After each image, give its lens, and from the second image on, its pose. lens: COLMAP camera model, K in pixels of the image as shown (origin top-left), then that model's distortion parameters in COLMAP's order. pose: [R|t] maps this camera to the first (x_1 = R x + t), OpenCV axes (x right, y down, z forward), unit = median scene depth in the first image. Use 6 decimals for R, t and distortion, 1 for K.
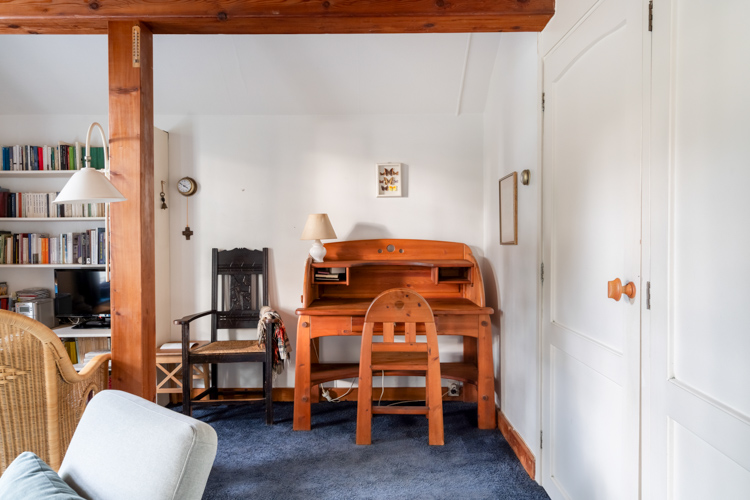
lens RADIAL K [[520.7, 0, 375.3], [0, 520.7, 246.9], [0, 0, 1]] dist [0.000832, 0.000000]
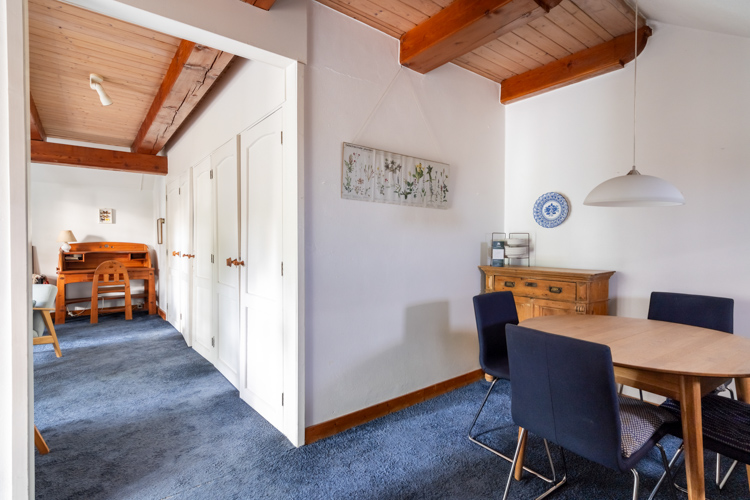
lens RADIAL K [[370.0, 0, 370.5], [0, 370.0, 247.3], [0, 0, 1]] dist [0.003408, 0.000714]
pose [[0.792004, -0.004134, 0.610502, -0.048394], [0.009107, 0.999946, -0.005044, 0.029036], [-0.610448, 0.009555, 0.791998, -1.049295]]
